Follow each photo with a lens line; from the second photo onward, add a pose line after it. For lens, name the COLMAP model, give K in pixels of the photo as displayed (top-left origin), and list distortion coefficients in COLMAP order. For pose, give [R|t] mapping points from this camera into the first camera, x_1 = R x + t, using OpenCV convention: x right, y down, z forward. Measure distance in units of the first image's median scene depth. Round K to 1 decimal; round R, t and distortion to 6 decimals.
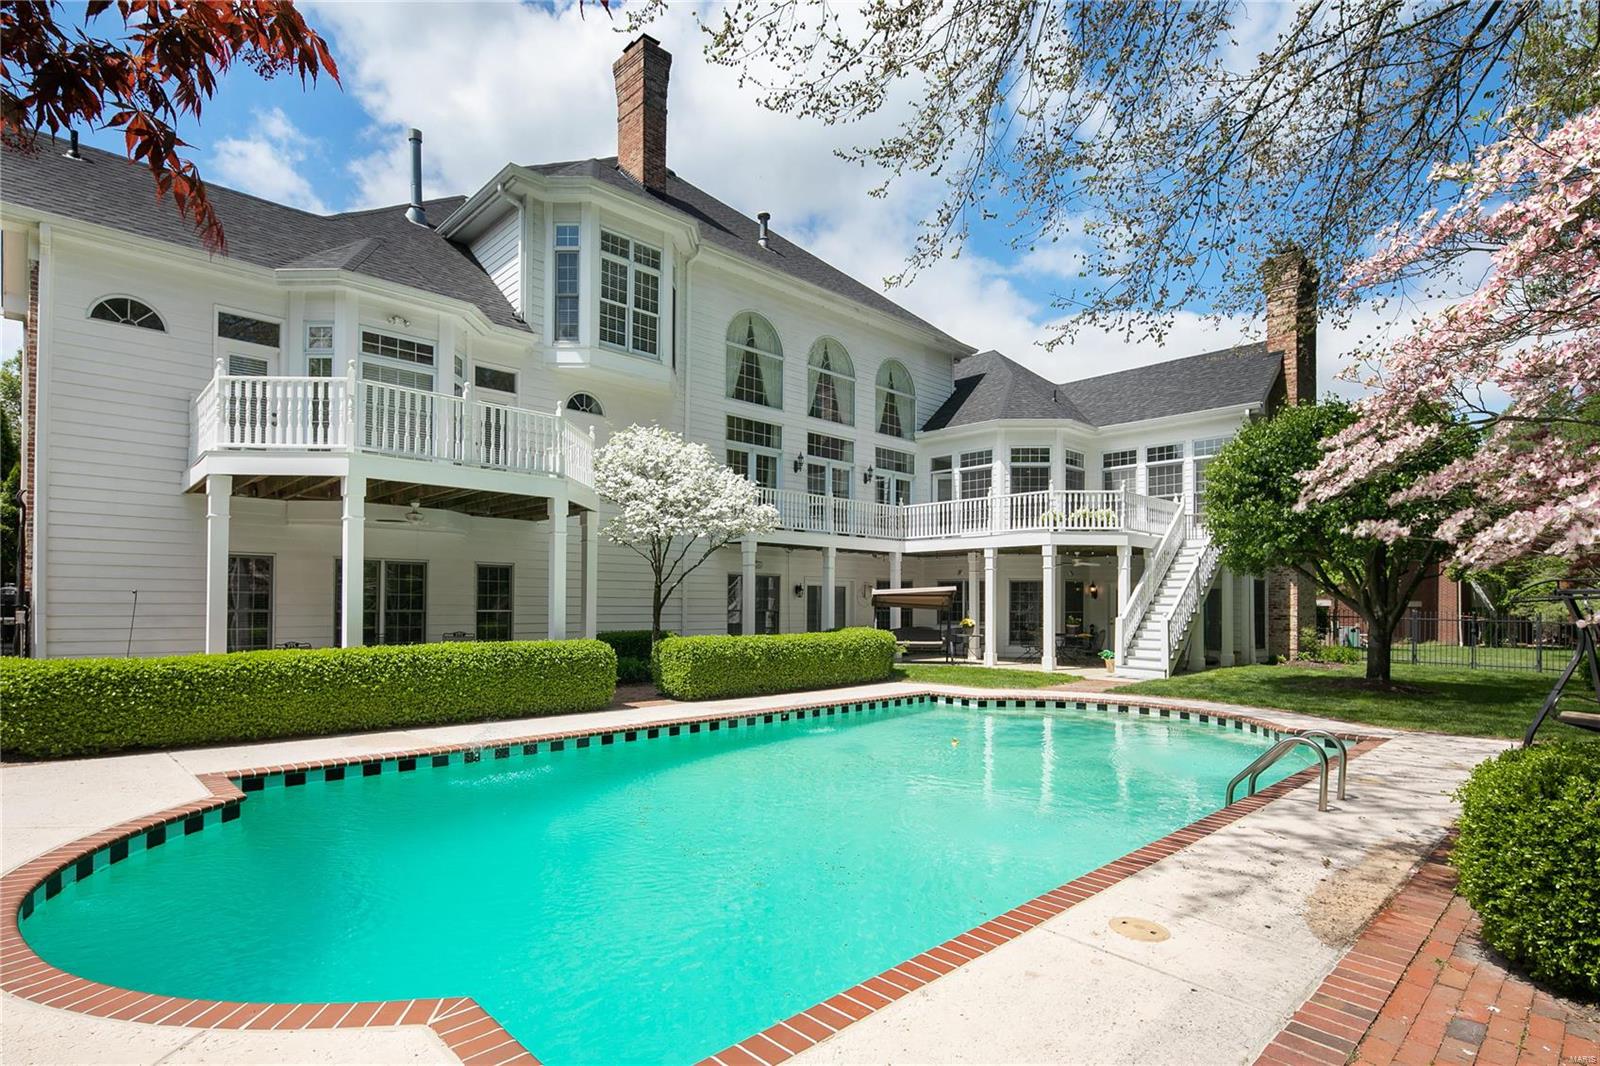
lens RADIAL K [[797.1, 0, 793.1], [0, 797.1, 582.9], [0, 0, 1]] dist [0.006463, -0.003329]
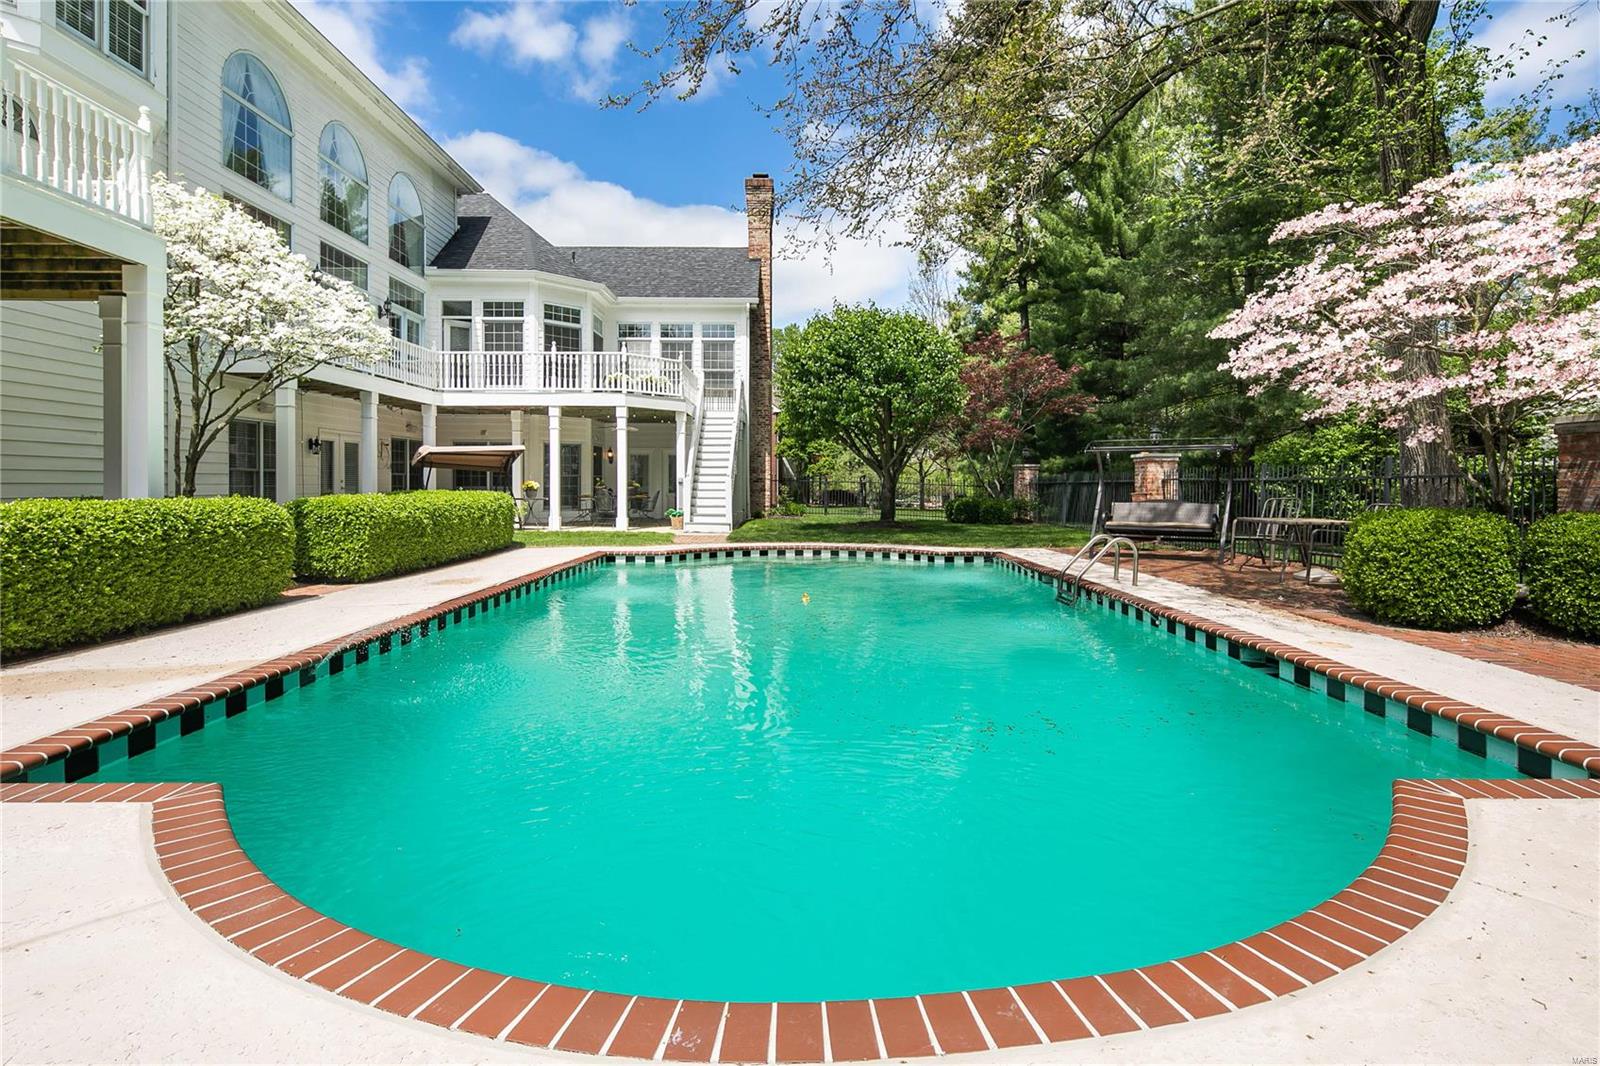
lens RADIAL K [[797.1, 0, 816.4], [0, 797.1, 480.8], [0, 0, 1]] dist [0.006463, -0.003329]
pose [[0.681328, -0.001915, 0.731976, -0.300979], [-0.017787, 0.999658, 0.019172, 0.027086], [-0.731762, -0.026082, 0.681061, 0.161050]]
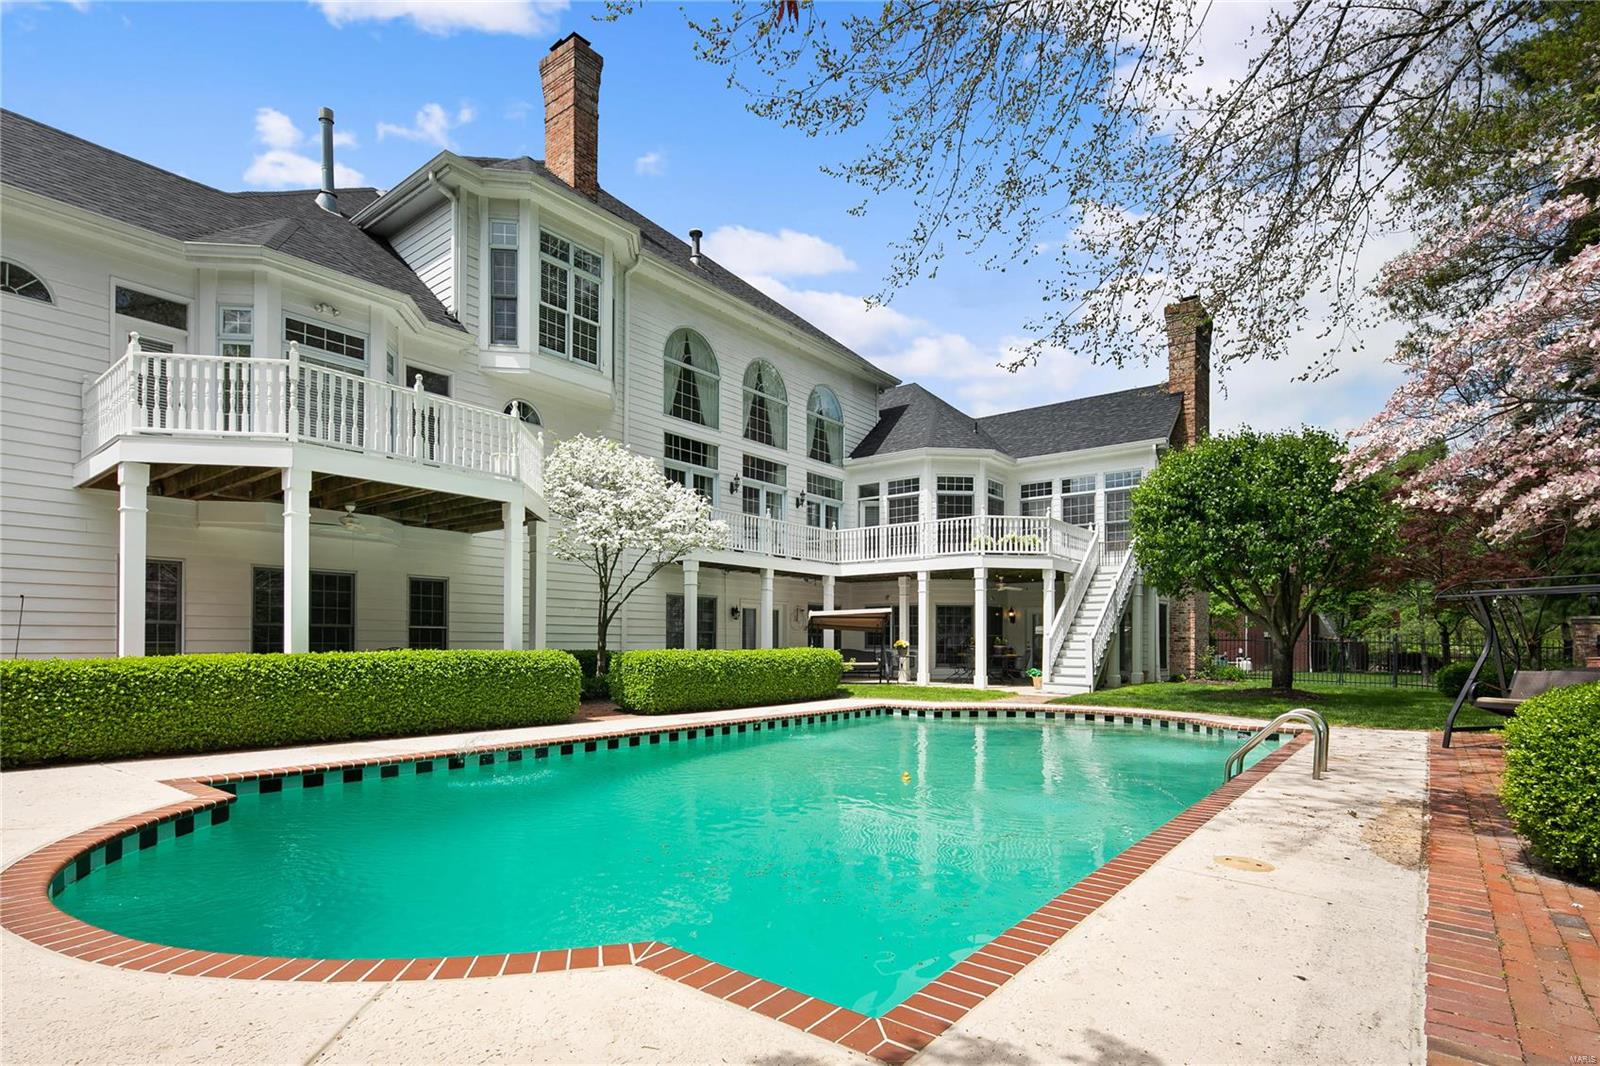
lens RADIAL K [[797.1, 0, 799.0], [0, 797.1, 625.4], [0, 0, 1]] dist [0.006463, -0.003329]
pose [[0.990266, 0.001036, 0.139181, -0.069125], [-0.001956, 0.999977, 0.006473, 0.025277], [-0.139171, -0.006682, 0.990246, 0.007108]]
